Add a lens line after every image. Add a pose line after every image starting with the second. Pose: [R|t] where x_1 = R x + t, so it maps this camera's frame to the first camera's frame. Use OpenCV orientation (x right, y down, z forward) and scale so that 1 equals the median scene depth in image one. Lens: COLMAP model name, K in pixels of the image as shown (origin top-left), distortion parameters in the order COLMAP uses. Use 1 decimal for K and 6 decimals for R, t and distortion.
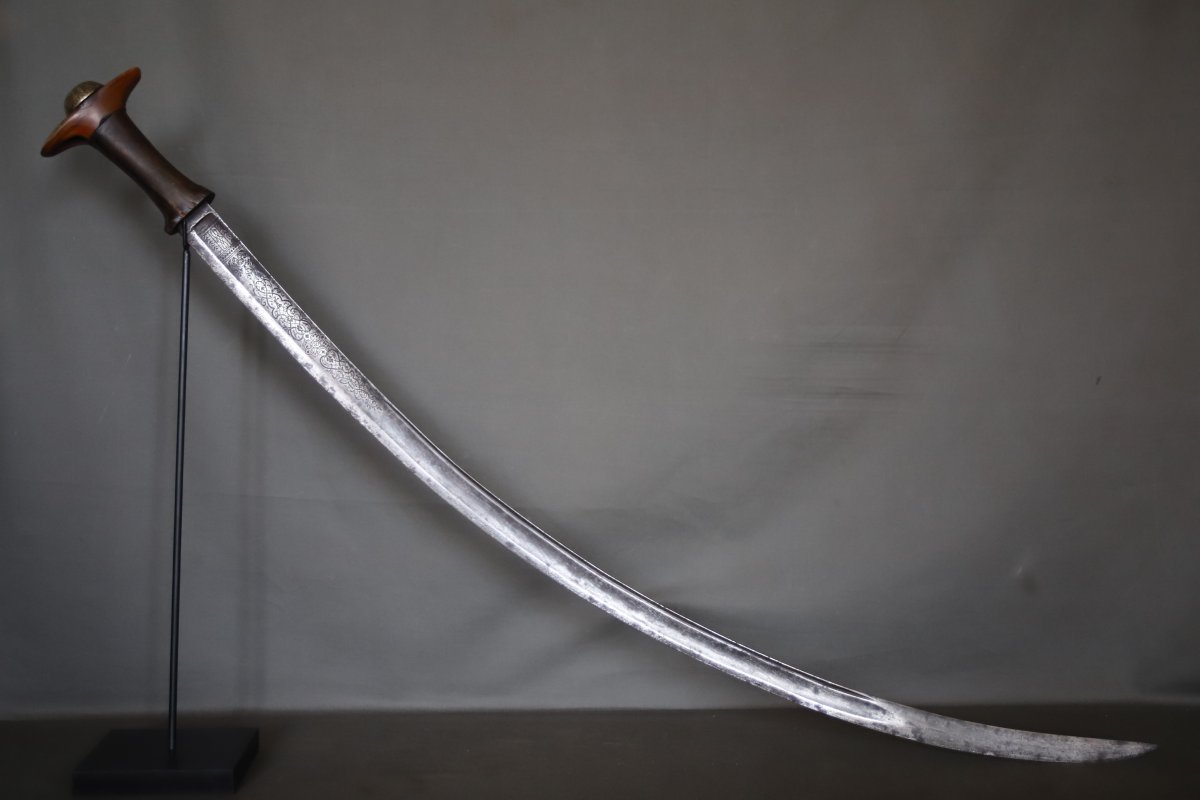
lens RADIAL K [[1658.9, 0, 598.2], [0, 1658.9, 395.9], [0, 0, 1]] dist [0.002133, 0.000000]
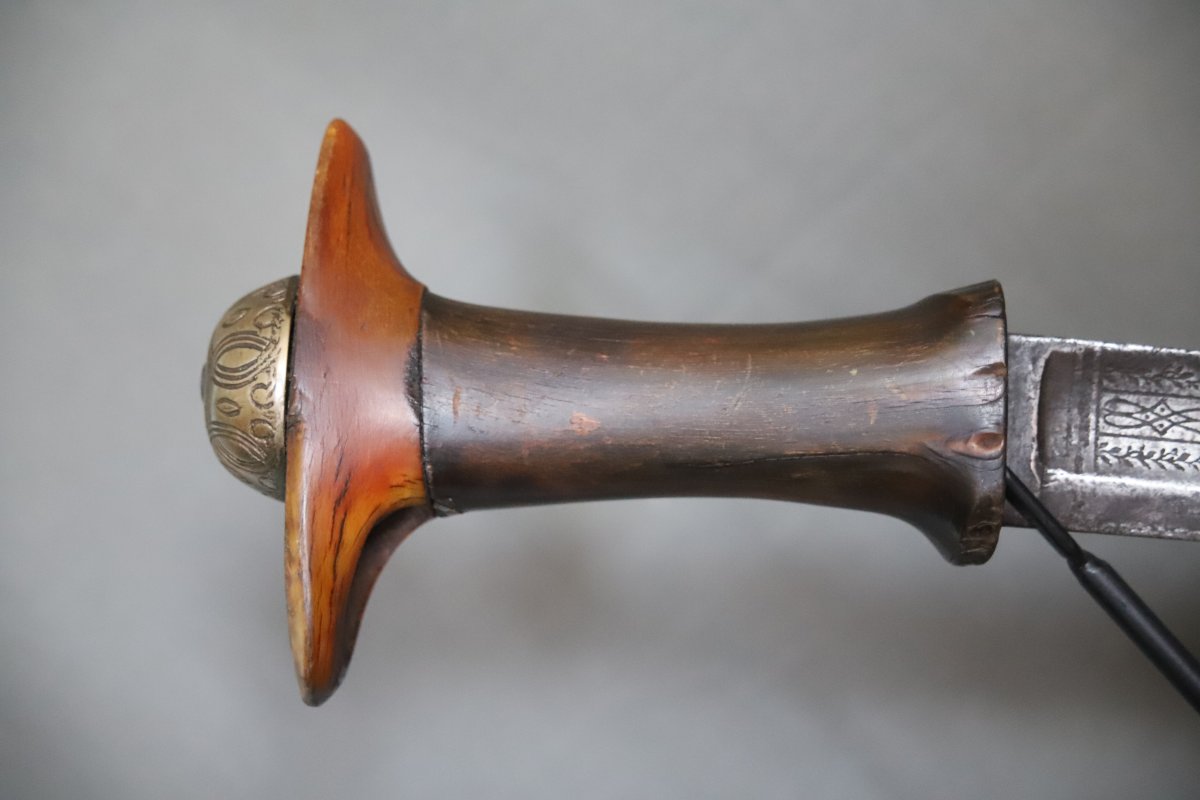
lens RADIAL K [[2435.9, 0, 606.5], [0, 2435.9, 393.5], [0, 0, 1]] dist [0.173766, 0.000000]
pose [[0.716556, -0.696689, -0.034236, -0.266968], [0.695141, 0.717299, -0.047537, -0.131572], [0.057676, 0.010264, 0.998283, 0.679877]]
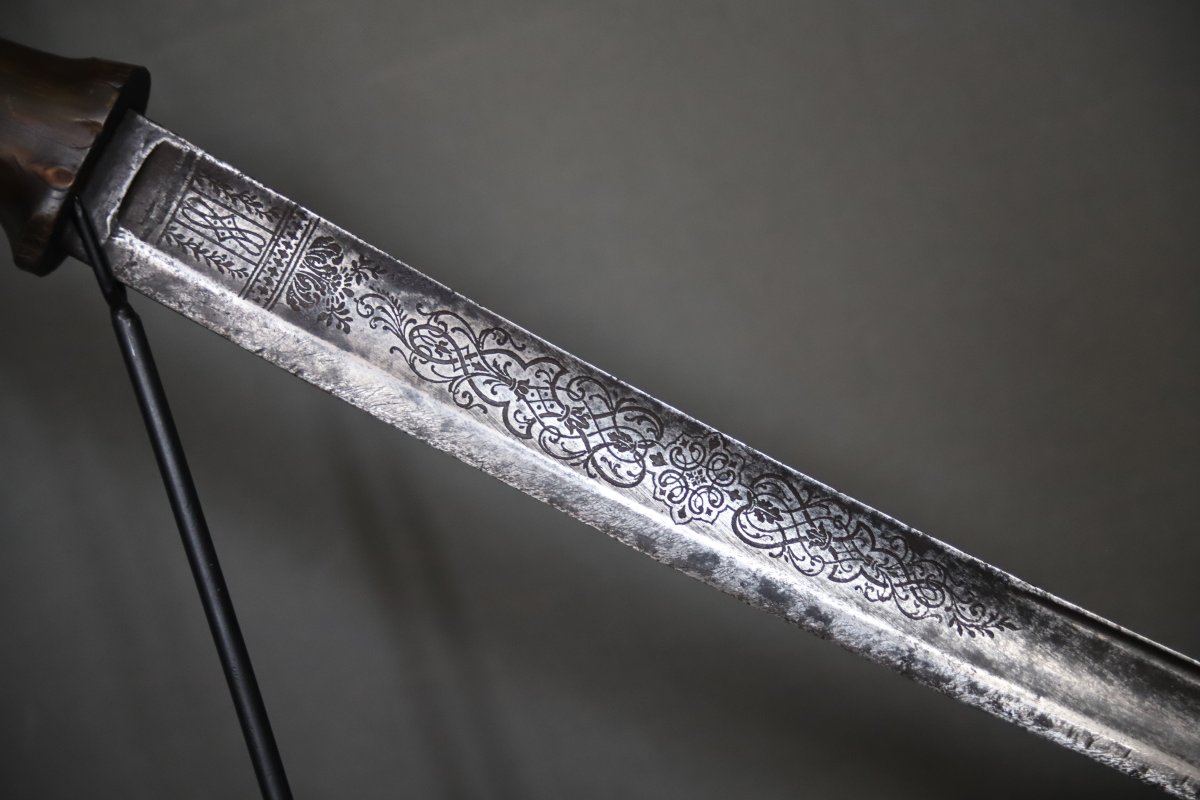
lens RADIAL K [[2435.9, 0, 596.4], [0, 2435.9, 392.9], [0, 0, 1]] dist [0.173766, 0.000000]
pose [[0.940144, -0.340491, -0.013941, -0.176478], [0.340331, 0.940220, -0.012670, -0.044706], [0.017421, 0.007167, 0.999823, 0.612308]]
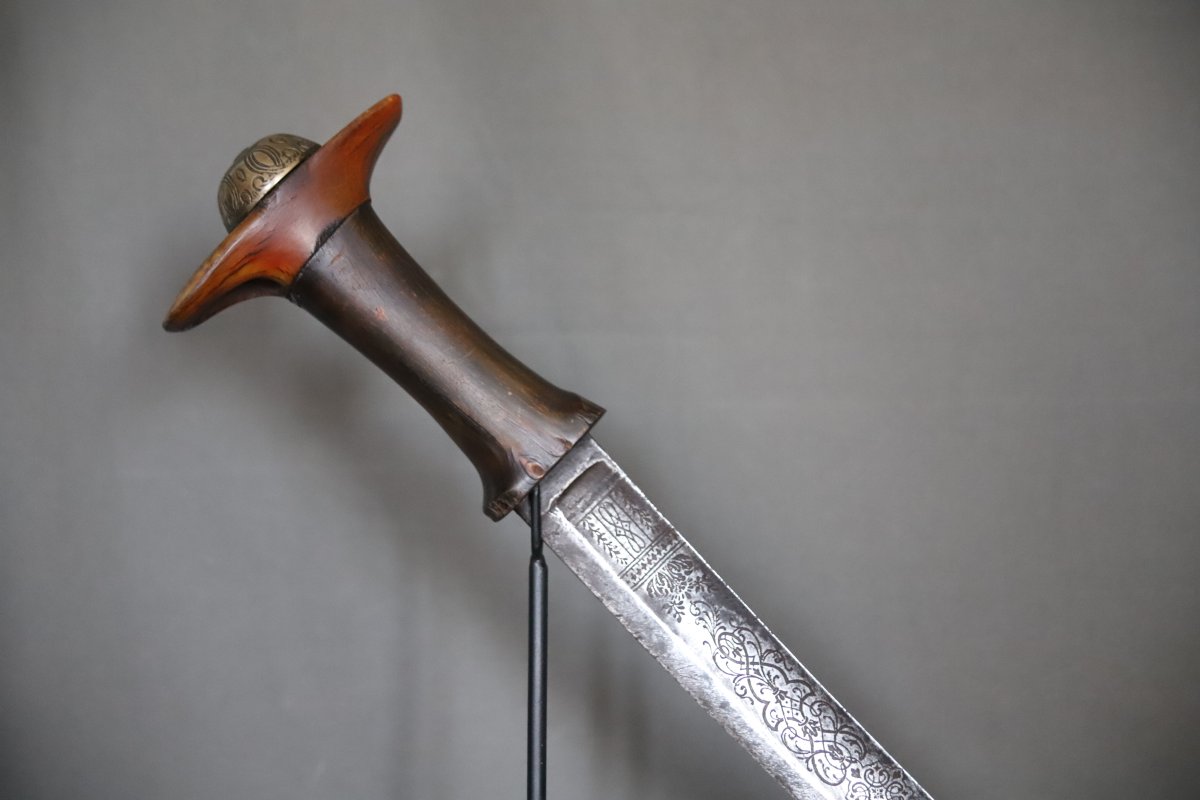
lens RADIAL K [[2435.9, 0, 601.1], [0, 2435.9, 403.8], [0, 0, 1]] dist [0.173766, 0.000000]
pose [[0.999039, -0.032216, -0.029734, -0.215752], [0.031127, 0.998853, -0.036379, -0.103064], [0.030871, 0.035418, 0.998896, 0.430701]]
